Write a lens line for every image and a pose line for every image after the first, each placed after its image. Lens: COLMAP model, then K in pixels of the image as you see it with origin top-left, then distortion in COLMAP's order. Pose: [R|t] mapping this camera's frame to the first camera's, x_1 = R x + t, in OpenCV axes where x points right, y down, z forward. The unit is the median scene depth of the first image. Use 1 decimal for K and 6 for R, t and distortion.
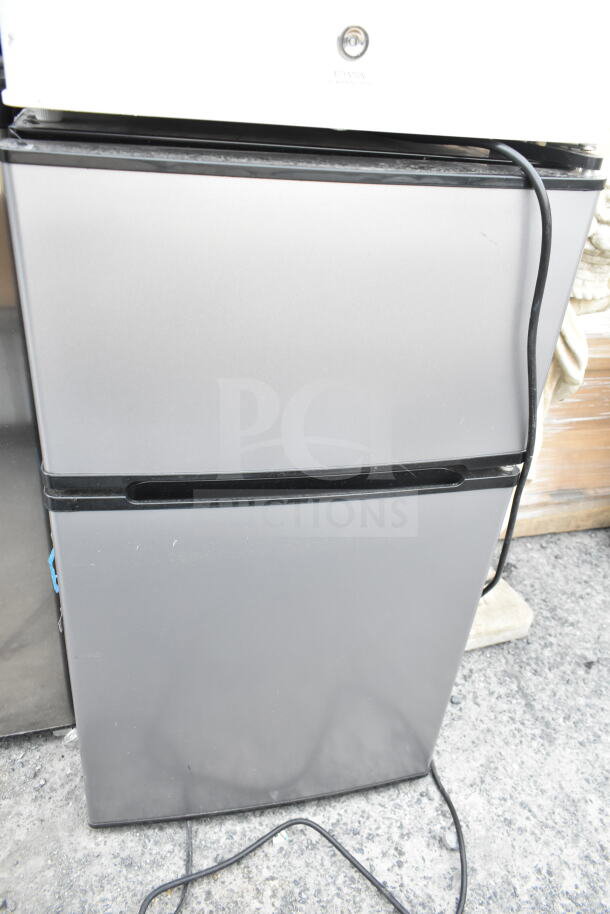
lens RADIAL K [[700.7, 0, 305.0], [0, 700.7, 457.0], [0, 0, 1]] dist [-0.012192, 0.001175]
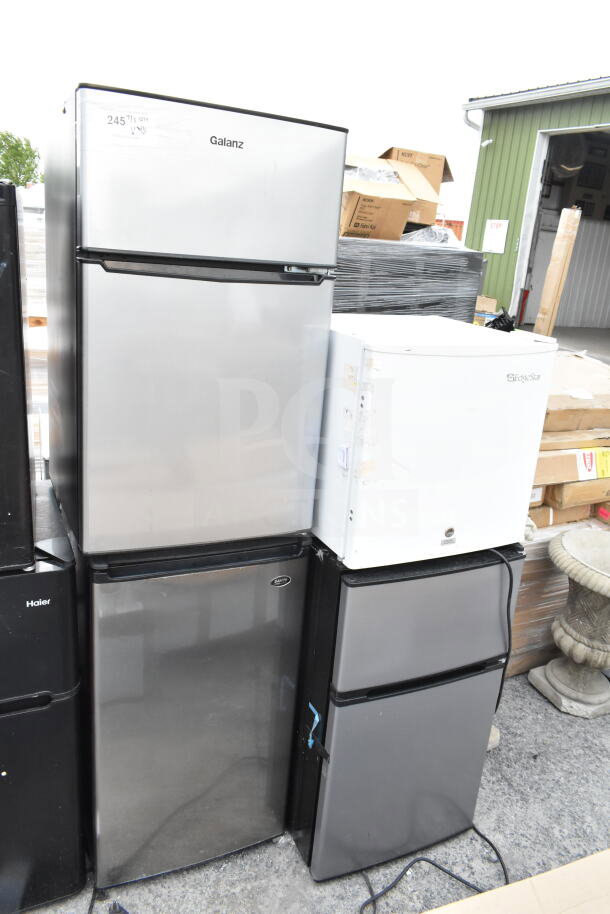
lens RADIAL K [[700.7, 0, 305.0], [0, 700.7, 457.0], [0, 0, 1]] dist [-0.012192, 0.001175]
pose [[0.977689, -0.077954, 0.195058, -0.561280], [0.119313, 0.970342, -0.210241, -0.170893], [-0.172884, 0.228823, 0.957993, -0.958643]]
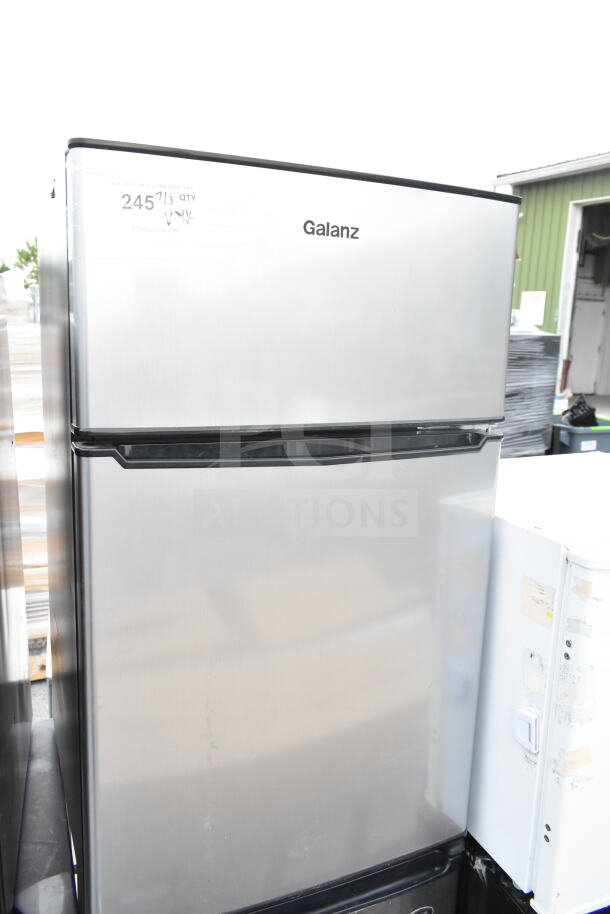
lens RADIAL K [[700.7, 0, 305.0], [0, 700.7, 457.0], [0, 0, 1]] dist [-0.012192, 0.001175]
pose [[0.982800, -0.096231, 0.157618, -0.571019], [0.142718, 0.937438, -0.317556, -0.543623], [-0.117198, 0.334589, 0.935048, -0.469330]]
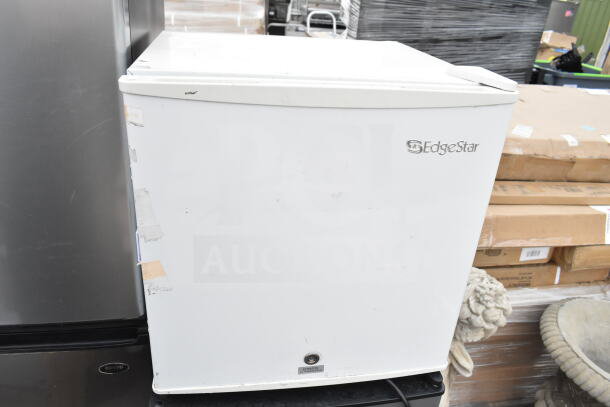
lens RADIAL K [[467.7, 0, 296.0], [0, 467.7, 203.7], [0, 0, 1]] dist [-0.012192, 0.001175]
pose [[0.996535, 0.014641, -0.081872, 0.065201], [-0.022881, 0.994661, -0.100631, -0.459310], [0.079962, 0.102156, 0.991549, -0.238979]]
